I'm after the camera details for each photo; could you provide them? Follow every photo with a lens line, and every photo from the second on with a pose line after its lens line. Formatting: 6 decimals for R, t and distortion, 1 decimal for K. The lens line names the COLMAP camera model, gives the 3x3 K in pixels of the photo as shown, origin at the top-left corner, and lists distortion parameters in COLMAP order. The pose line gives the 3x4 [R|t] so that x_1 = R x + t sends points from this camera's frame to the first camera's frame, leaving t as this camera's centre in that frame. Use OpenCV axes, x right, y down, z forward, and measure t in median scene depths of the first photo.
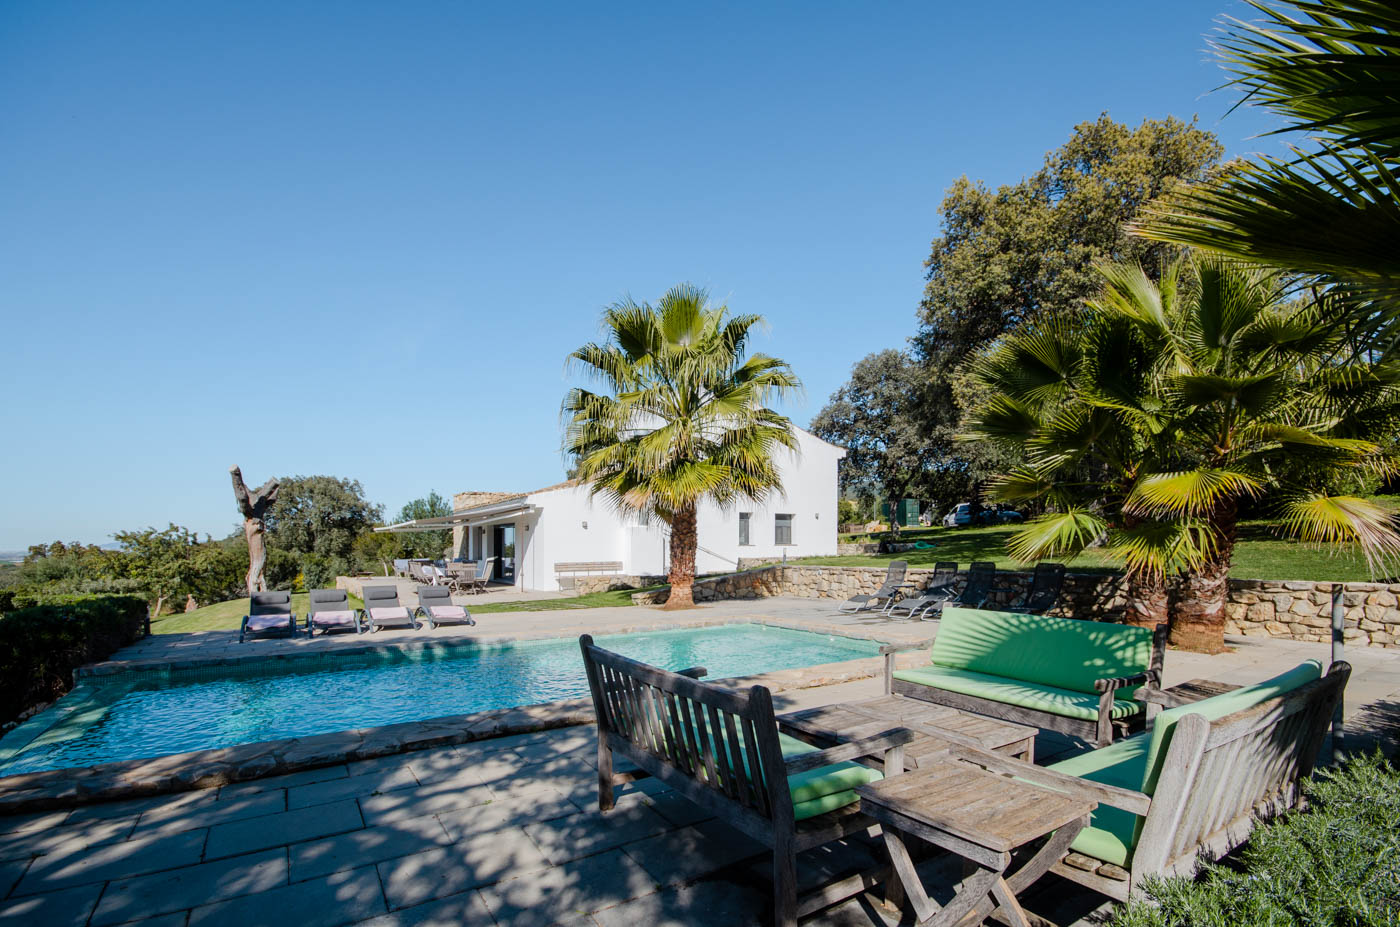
lens RADIAL K [[585.1, 0, 619.2], [0, 585.1, 462.9], [0, 0, 1]] dist [-0.002212, -0.000443]
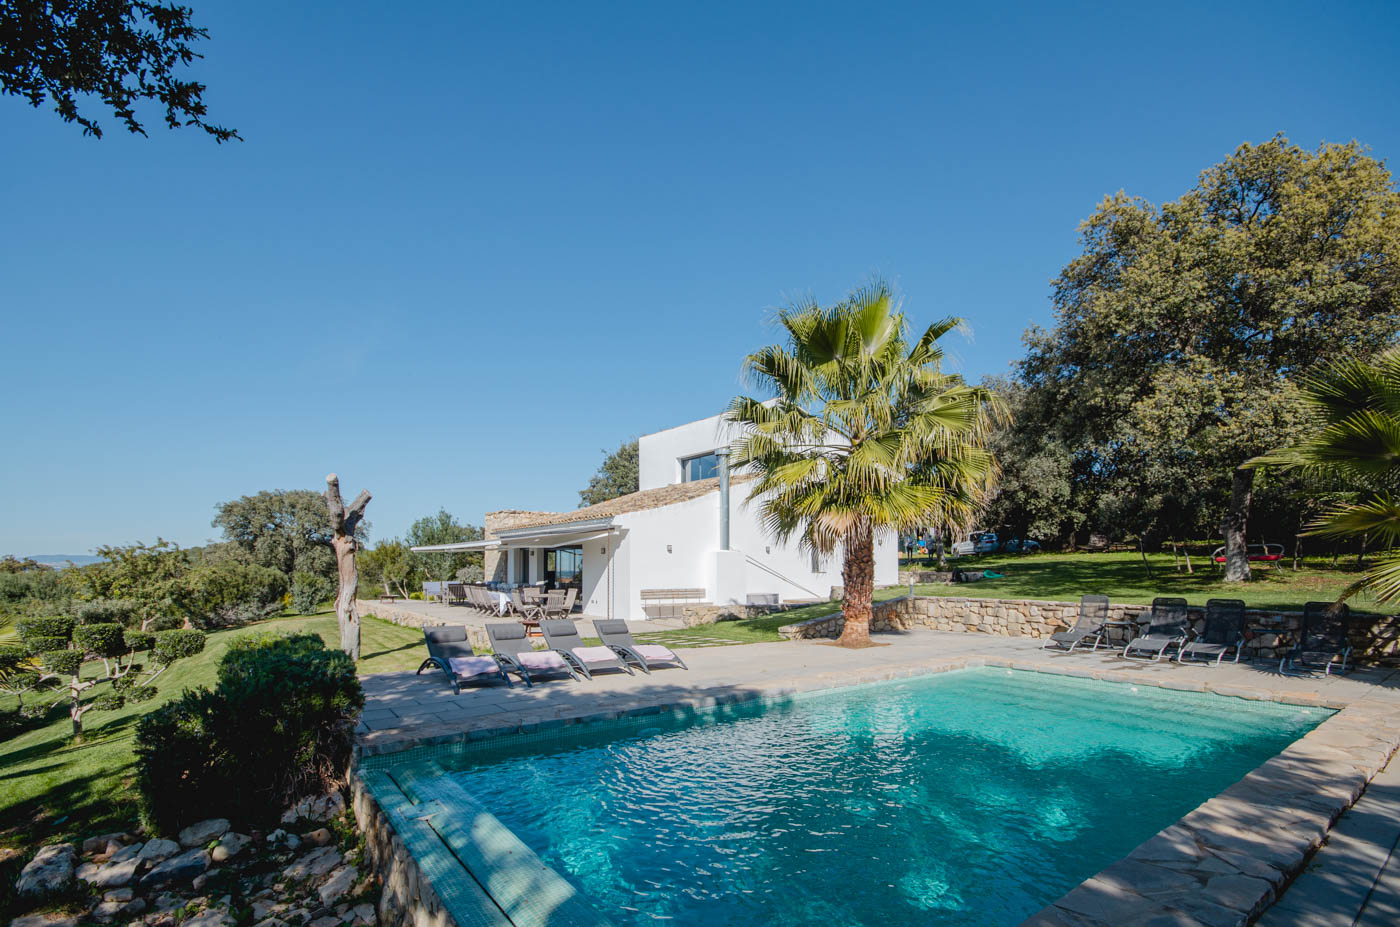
lens RADIAL K [[585.1, 0, 619.2], [0, 585.1, 462.9], [0, 0, 1]] dist [-0.002212, -0.000443]
pose [[0.997897, 0.024641, 0.059945, -0.217016], [-0.022415, 0.999044, -0.037526, 0.007497], [-0.060813, 0.036103, 0.997496, 0.079856]]
